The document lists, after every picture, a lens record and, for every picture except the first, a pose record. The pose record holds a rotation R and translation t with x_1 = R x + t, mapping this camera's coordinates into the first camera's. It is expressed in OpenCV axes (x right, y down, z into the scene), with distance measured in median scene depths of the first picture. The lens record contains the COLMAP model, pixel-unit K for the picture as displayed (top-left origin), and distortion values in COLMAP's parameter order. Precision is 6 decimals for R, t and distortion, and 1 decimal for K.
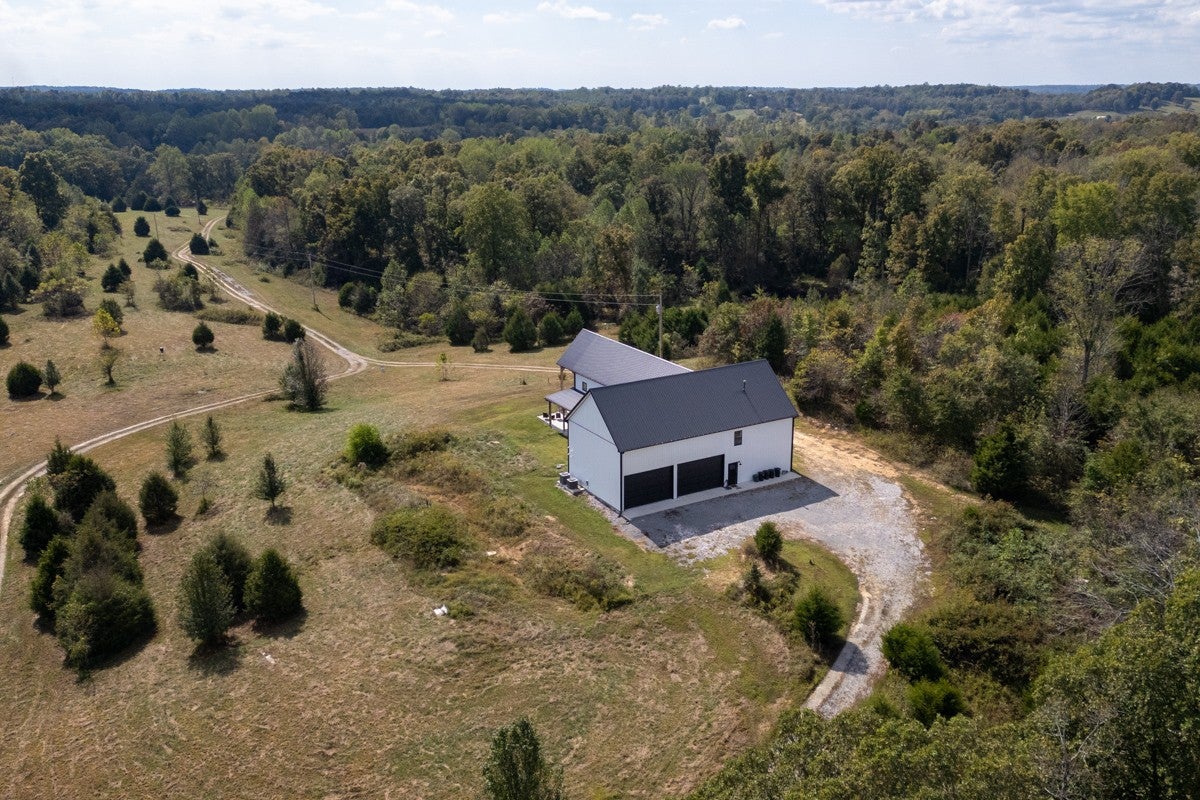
lens RADIAL K [[1035.0, 0, 627.6], [0, 1035.0, 399.2], [0, 0, 1]] dist [0.084812, -0.085892]
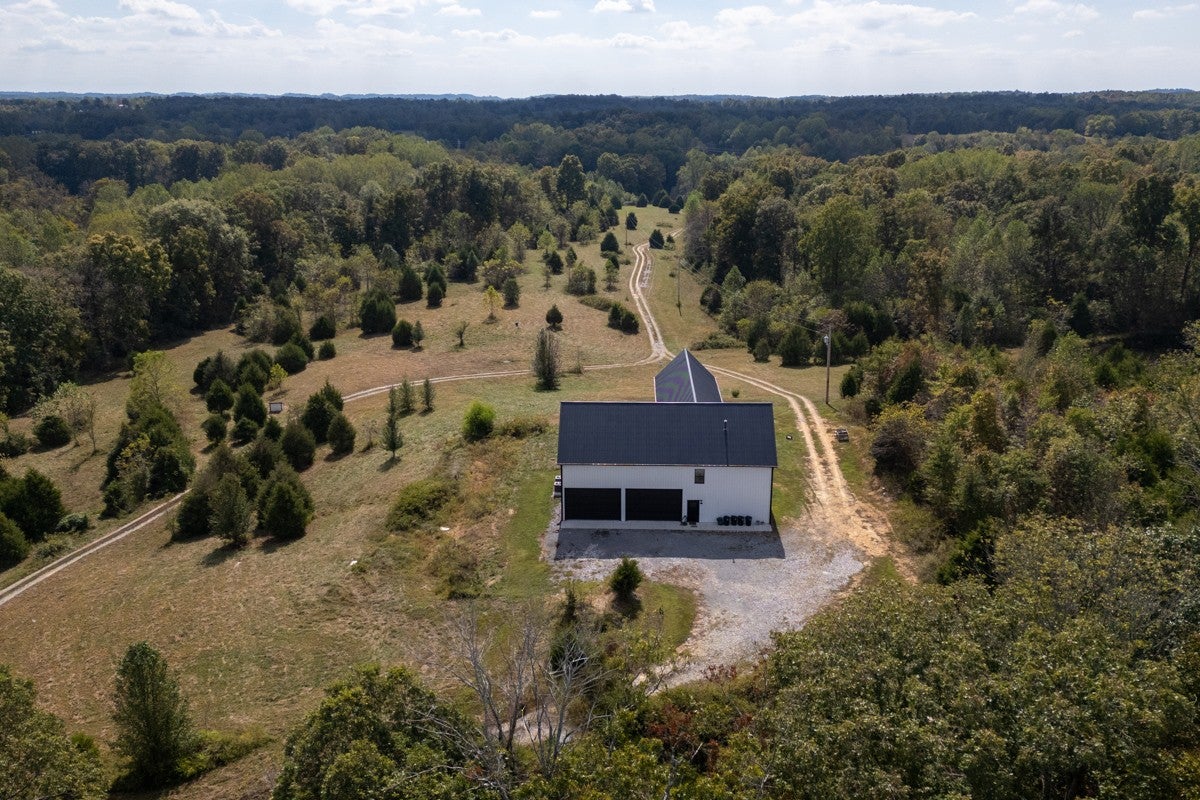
lens RADIAL K [[990.2, 0, 599.4], [0, 990.2, 416.3], [0, 0, 1]] dist [0.097935, -0.117844]
pose [[0.831081, 0.169035, -0.529841, 0.517745], [-0.156658, 0.985267, 0.068604, -0.068818], [0.533631, 0.025989, 0.845318, 0.149103]]
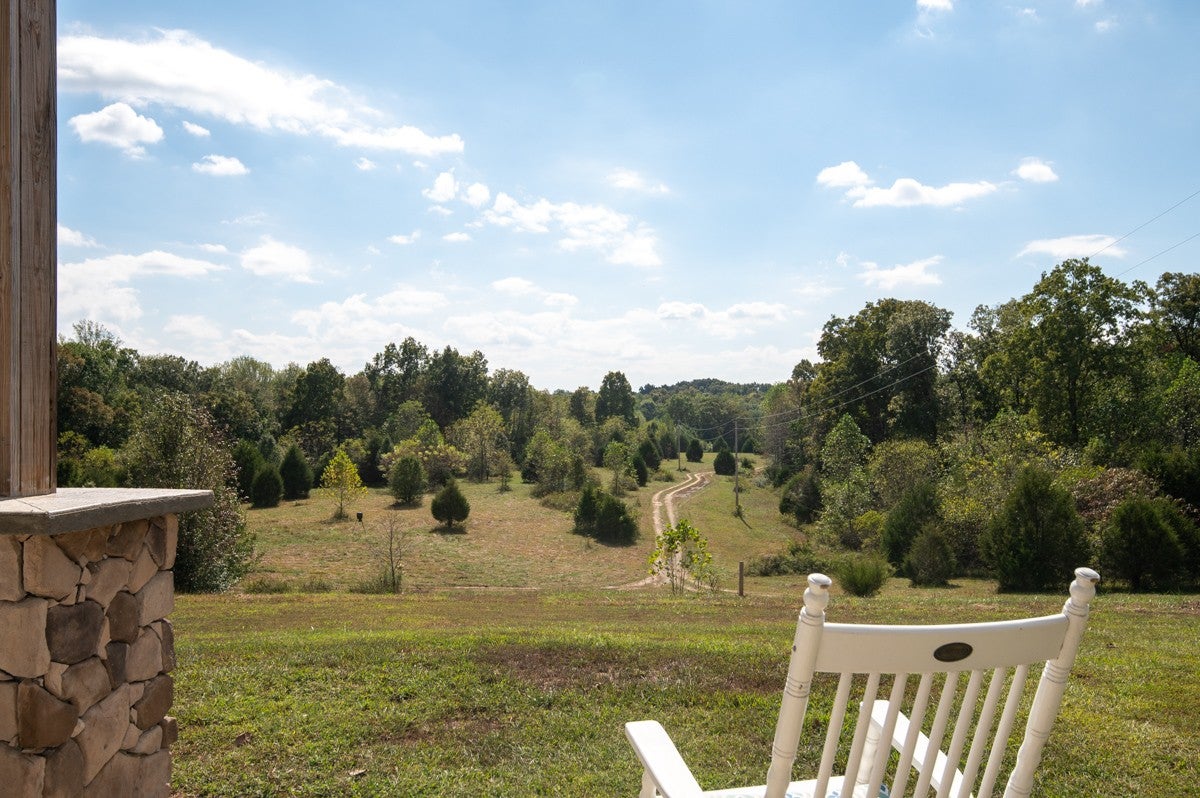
lens RADIAL K [[1068.3, 0, 600.0], [0, 1068.3, 399.0], [0, 0, 1]] dist [0.068611, -0.002340]
pose [[0.772302, 0.001053, -0.635255, 0.026628], [-0.187817, 0.955672, -0.226752, -0.002347], [0.606856, 0.294432, 0.738265, 1.241290]]
